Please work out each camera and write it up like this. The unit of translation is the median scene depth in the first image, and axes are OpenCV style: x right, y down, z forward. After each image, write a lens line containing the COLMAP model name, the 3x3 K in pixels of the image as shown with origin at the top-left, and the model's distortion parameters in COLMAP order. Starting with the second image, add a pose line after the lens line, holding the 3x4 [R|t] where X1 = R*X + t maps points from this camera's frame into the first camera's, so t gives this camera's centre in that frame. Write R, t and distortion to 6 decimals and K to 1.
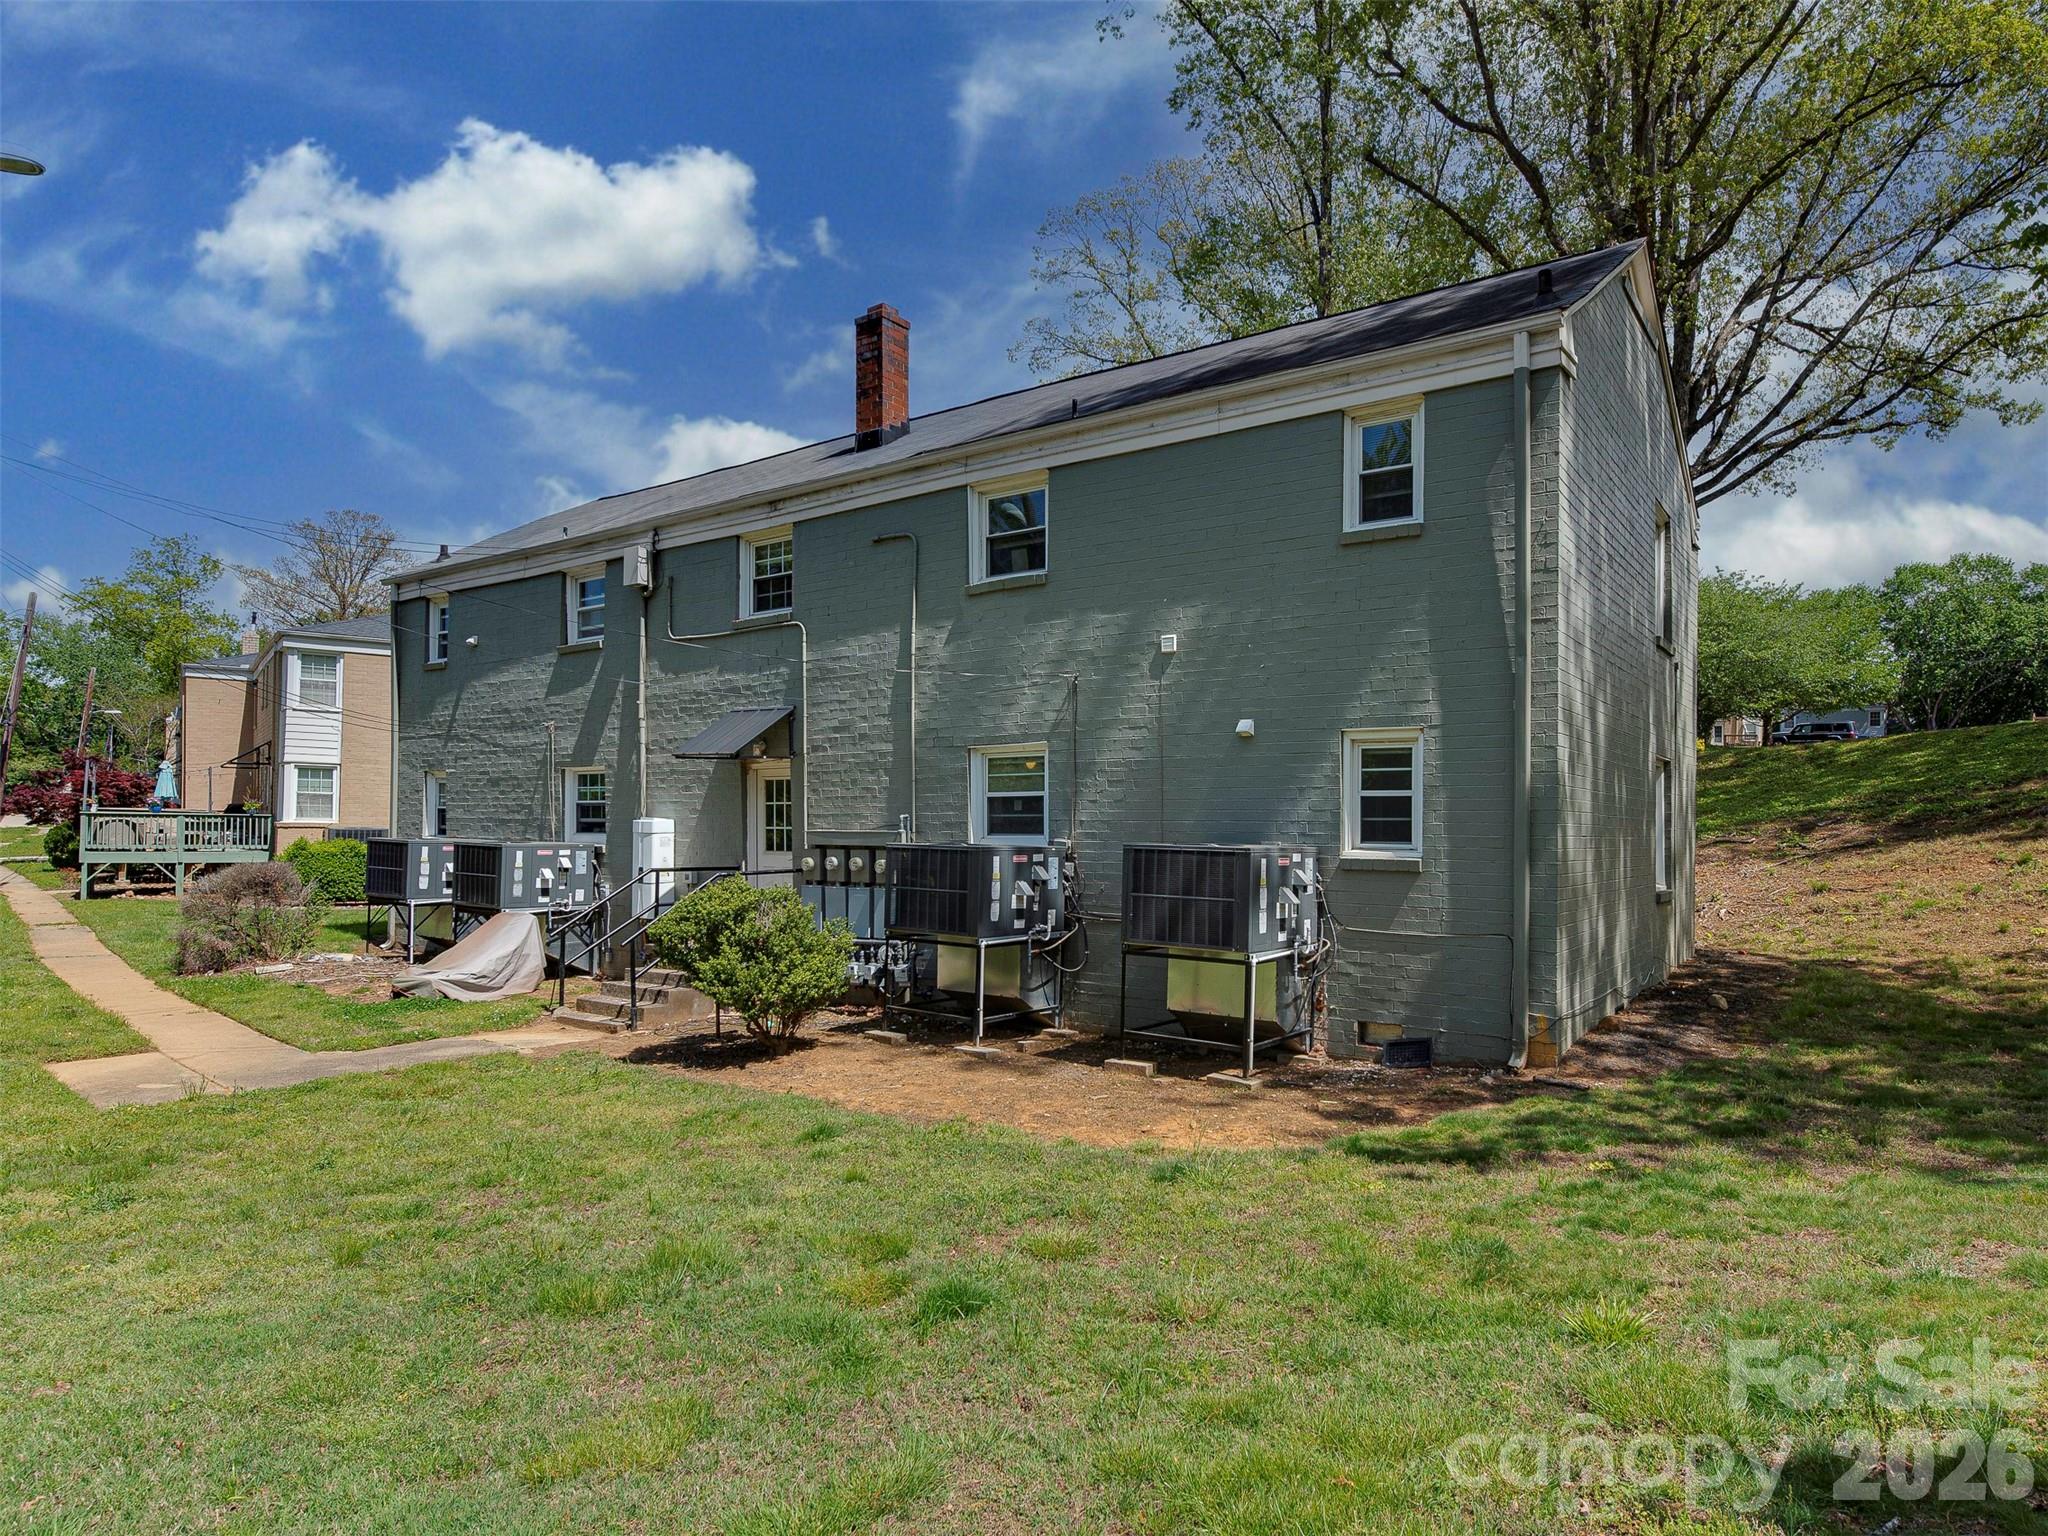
lens RADIAL K [[1054.4, 0, 1025.0], [0, 1054.4, 809.5], [0, 0, 1]] dist [0.002844, 0.000132]
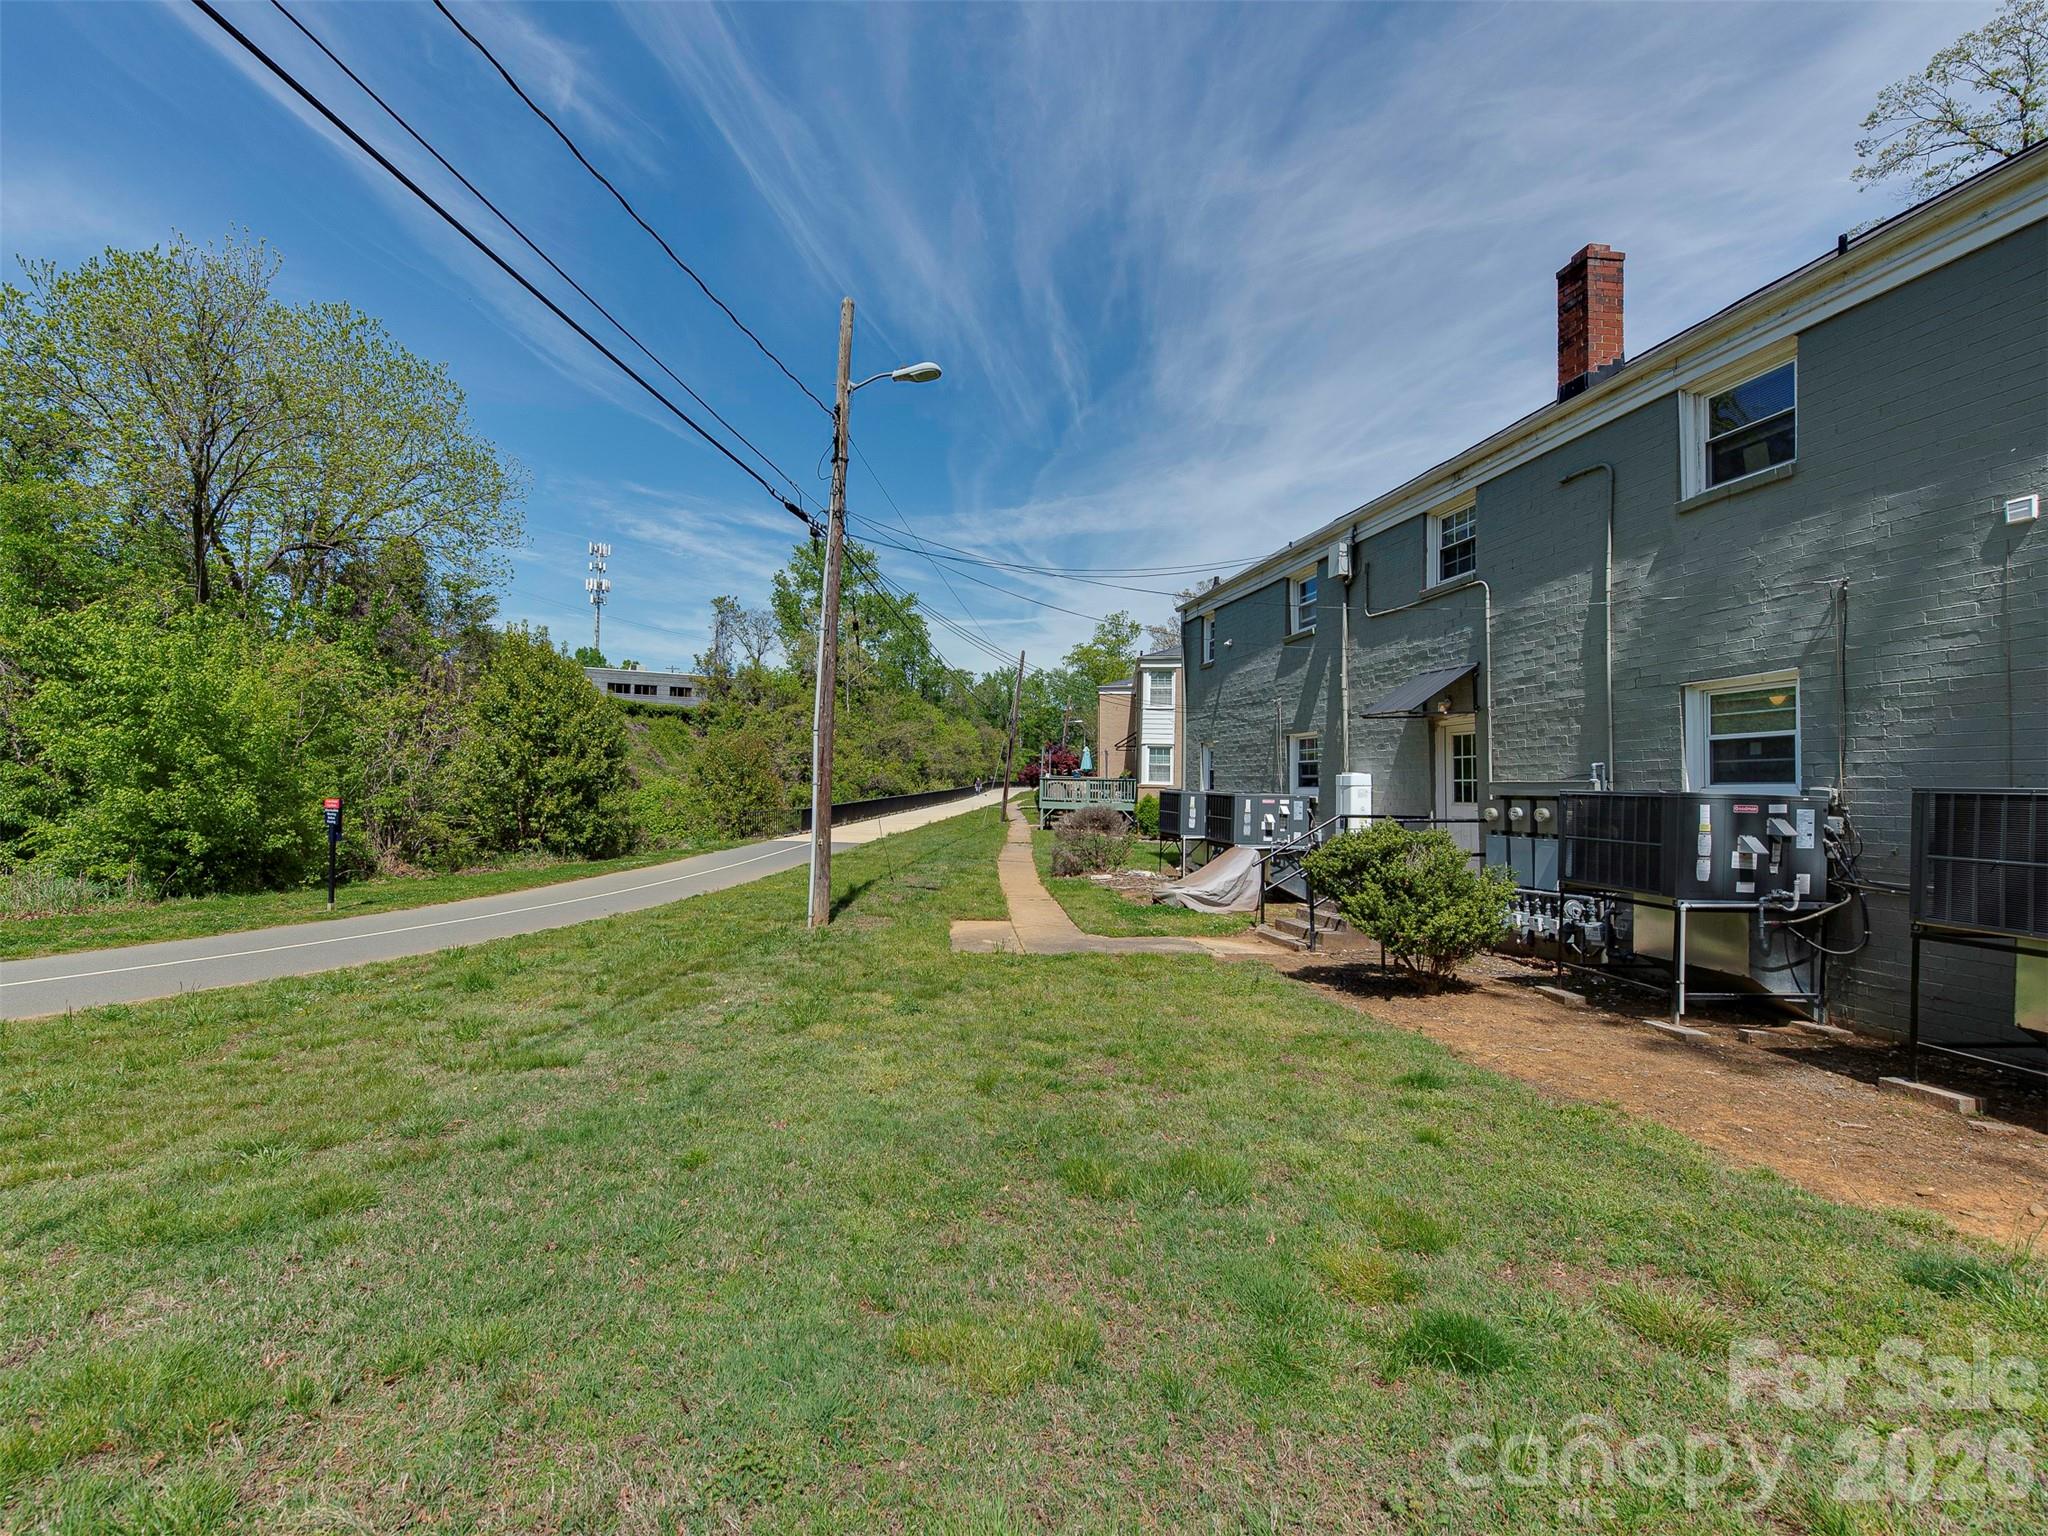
lens RADIAL K [[833.4, 0, 1028.5], [0, 833.4, 776.5], [0, 0, 1]] dist [0.007370, -0.003240]
pose [[0.712858, -0.007753, -0.701265, 0.047730], [0.005871, 0.999970, -0.005088, 0.018462], [0.701284, -0.000490, 0.712882, 0.117363]]
